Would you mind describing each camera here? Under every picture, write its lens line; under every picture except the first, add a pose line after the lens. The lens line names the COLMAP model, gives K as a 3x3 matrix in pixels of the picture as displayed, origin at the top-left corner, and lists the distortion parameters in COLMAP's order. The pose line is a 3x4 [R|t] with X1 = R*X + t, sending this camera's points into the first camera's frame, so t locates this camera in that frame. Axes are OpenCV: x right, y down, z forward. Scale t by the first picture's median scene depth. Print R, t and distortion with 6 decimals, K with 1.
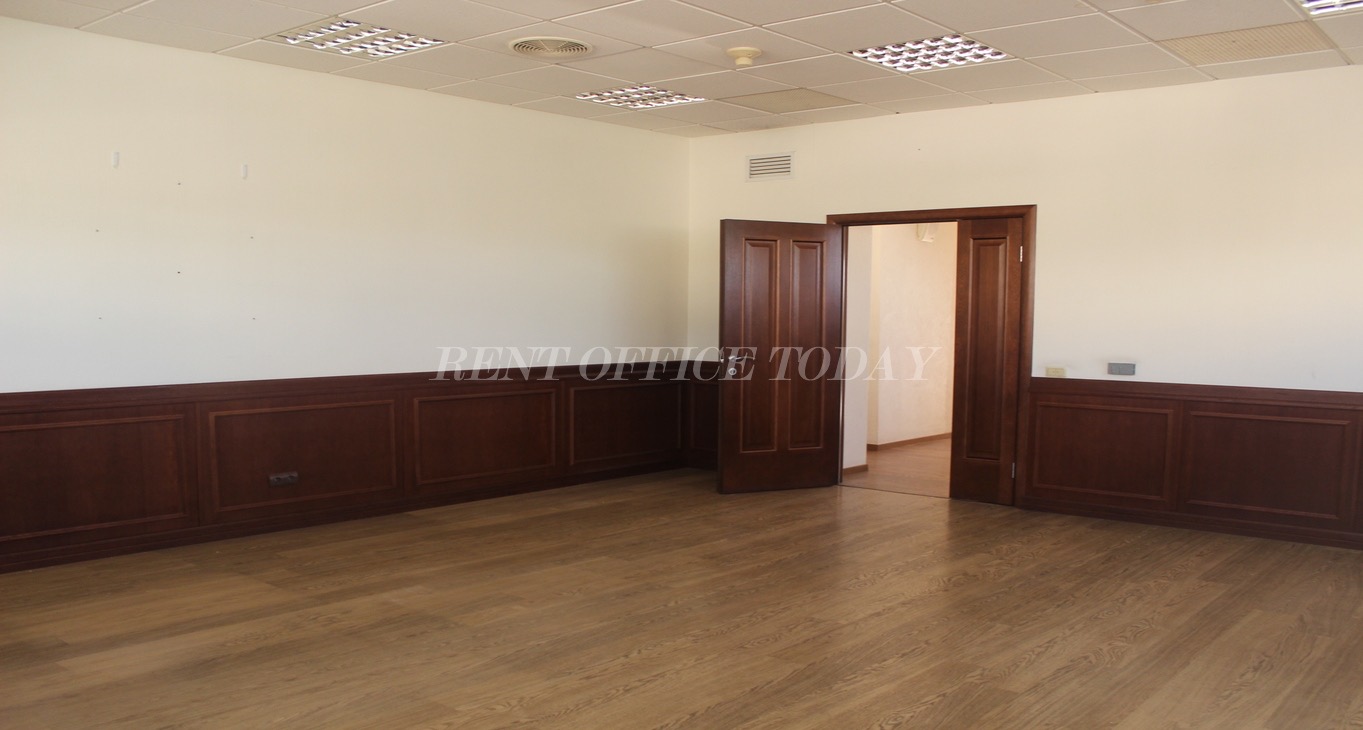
lens RADIAL K [[1131.8, 0, 681.5], [0, 1131.8, 365.0], [0, 0, 1]] dist [0.001197, 0.000485]
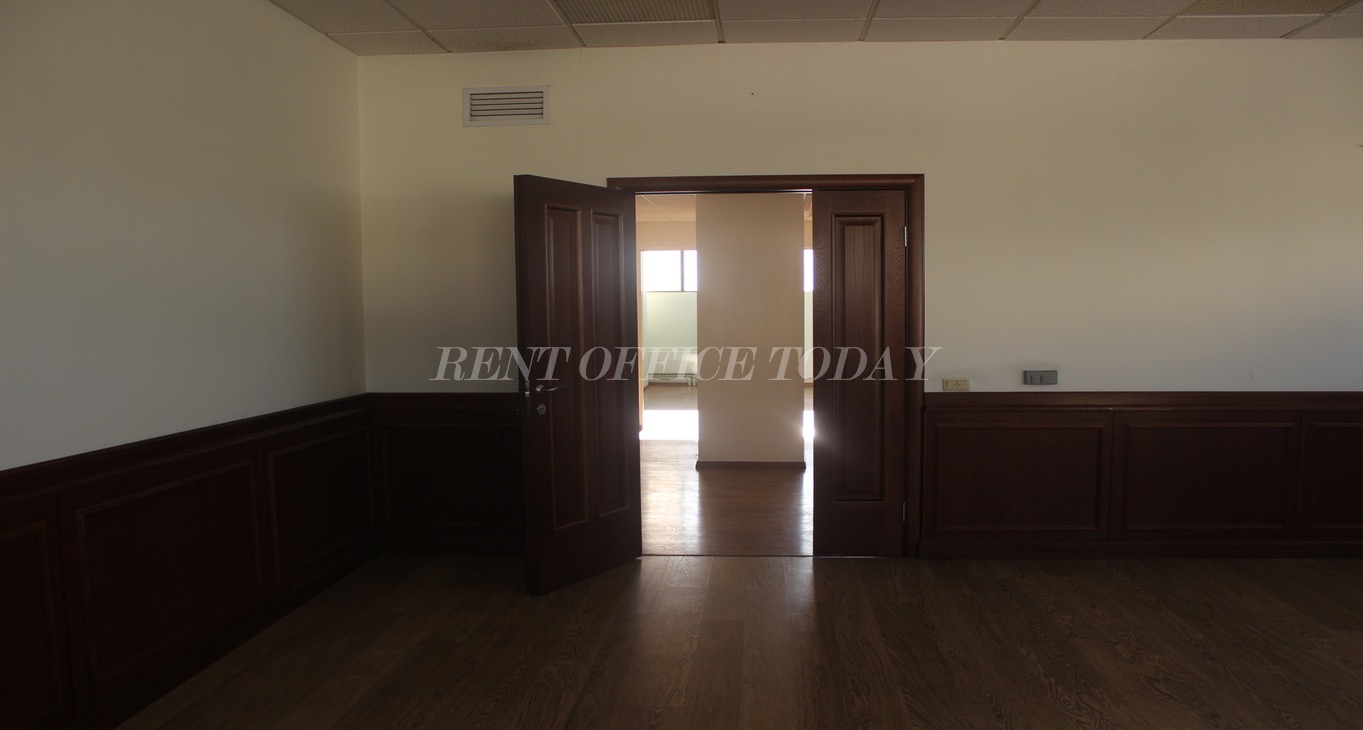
lens RADIAL K [[1209.2, 0, 681.8], [0, 1209.2, 402.6], [0, 0, 1]] dist [-0.091129, 0.004025]
pose [[0.822155, -0.068039, 0.565183, -0.307085], [0.046463, 0.997540, 0.052498, -0.034468], [-0.567365, -0.016901, 0.823293, 0.402506]]
